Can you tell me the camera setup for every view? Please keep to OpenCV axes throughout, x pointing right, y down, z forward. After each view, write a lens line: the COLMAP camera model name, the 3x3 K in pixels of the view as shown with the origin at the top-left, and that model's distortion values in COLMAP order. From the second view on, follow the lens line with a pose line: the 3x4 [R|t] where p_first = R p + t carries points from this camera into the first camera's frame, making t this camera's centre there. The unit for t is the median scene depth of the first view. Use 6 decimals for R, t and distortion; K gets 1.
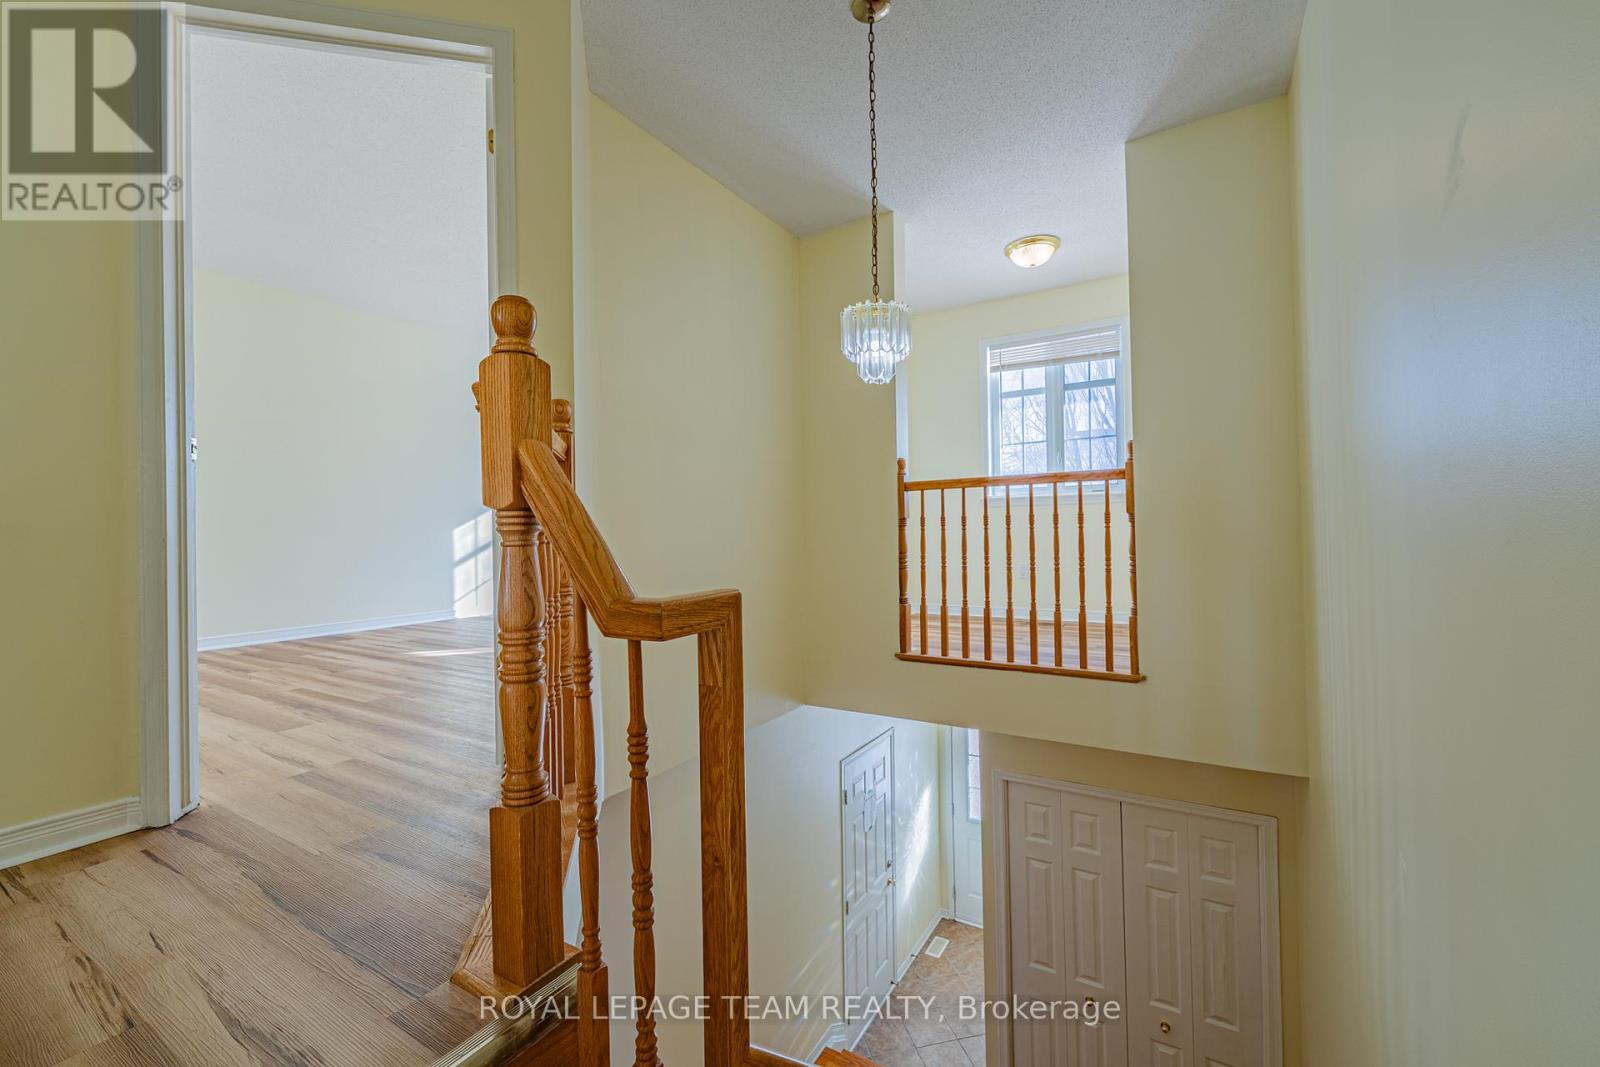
lens RADIAL K [[661.5, 0, 813.8], [0, 661.5, 540.4], [0, 0, 1]] dist [-0.000101, -0.000798]
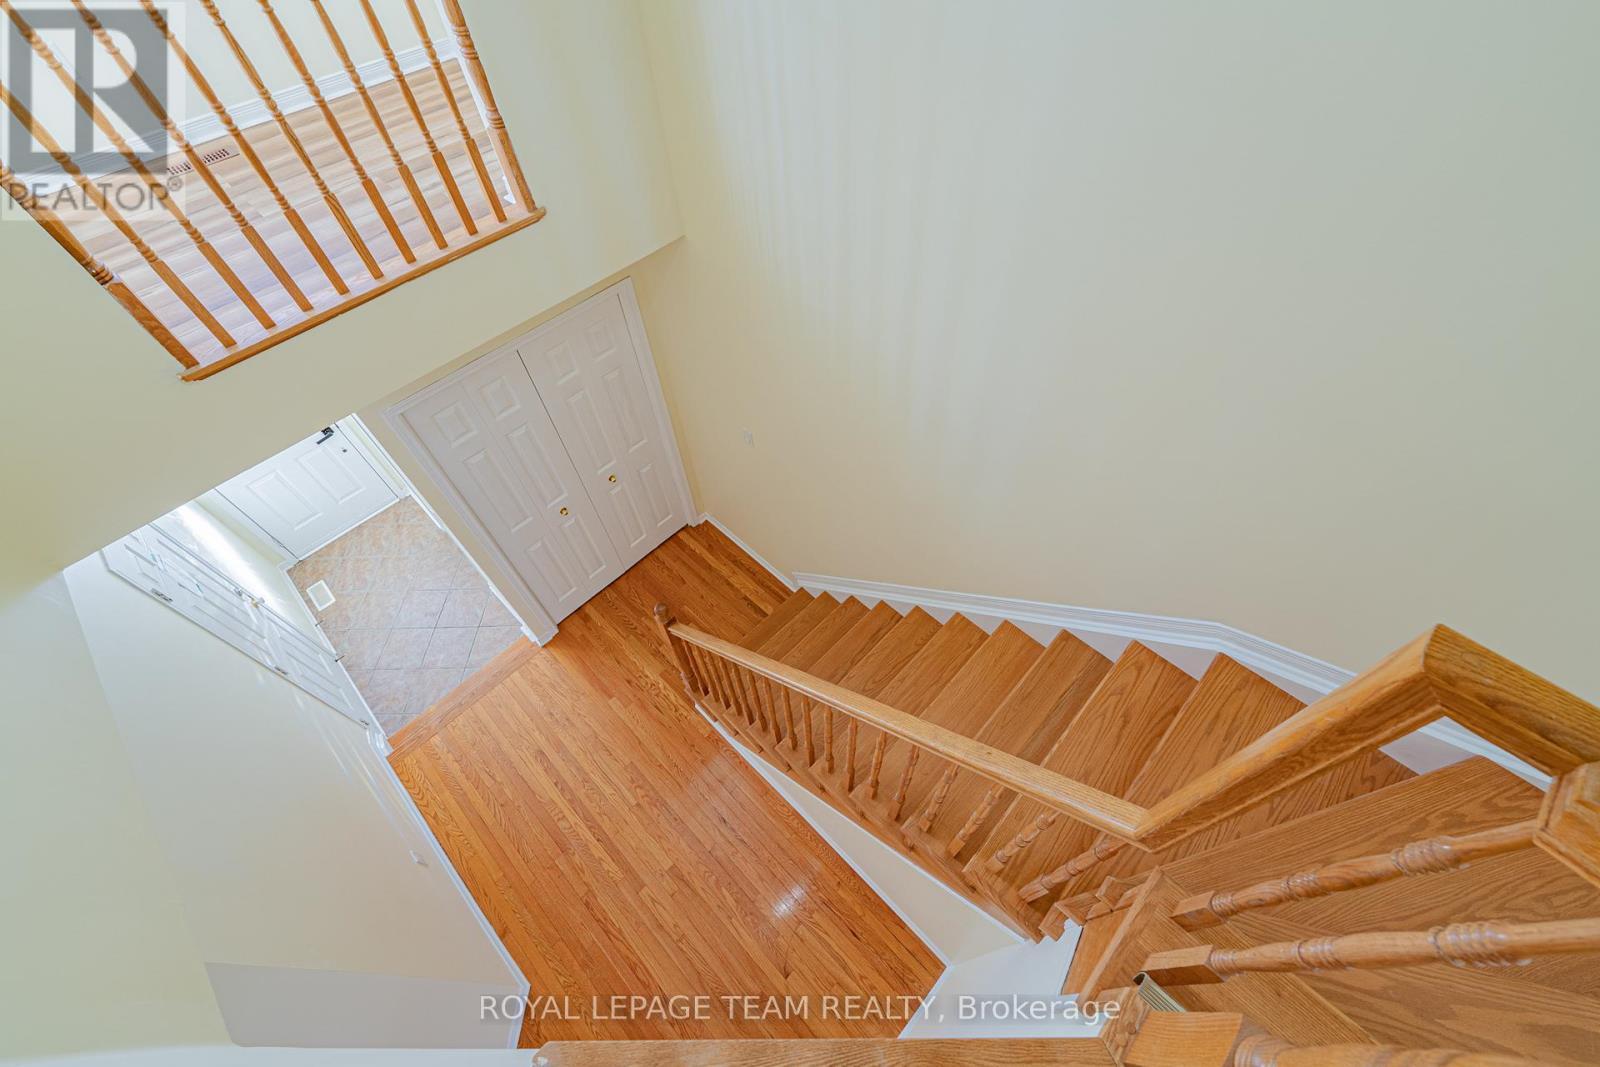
lens RADIAL K [[661.5, 0, 813.8], [0, 661.5, 540.4], [0, 0, 1]] dist [-0.000101, -0.000798]
pose [[0.241194, -0.788344, 0.565985, -0.126355], [0.051242, 0.592735, 0.803766, -0.123529], [-0.969123, -0.164861, 0.183360, 0.326493]]
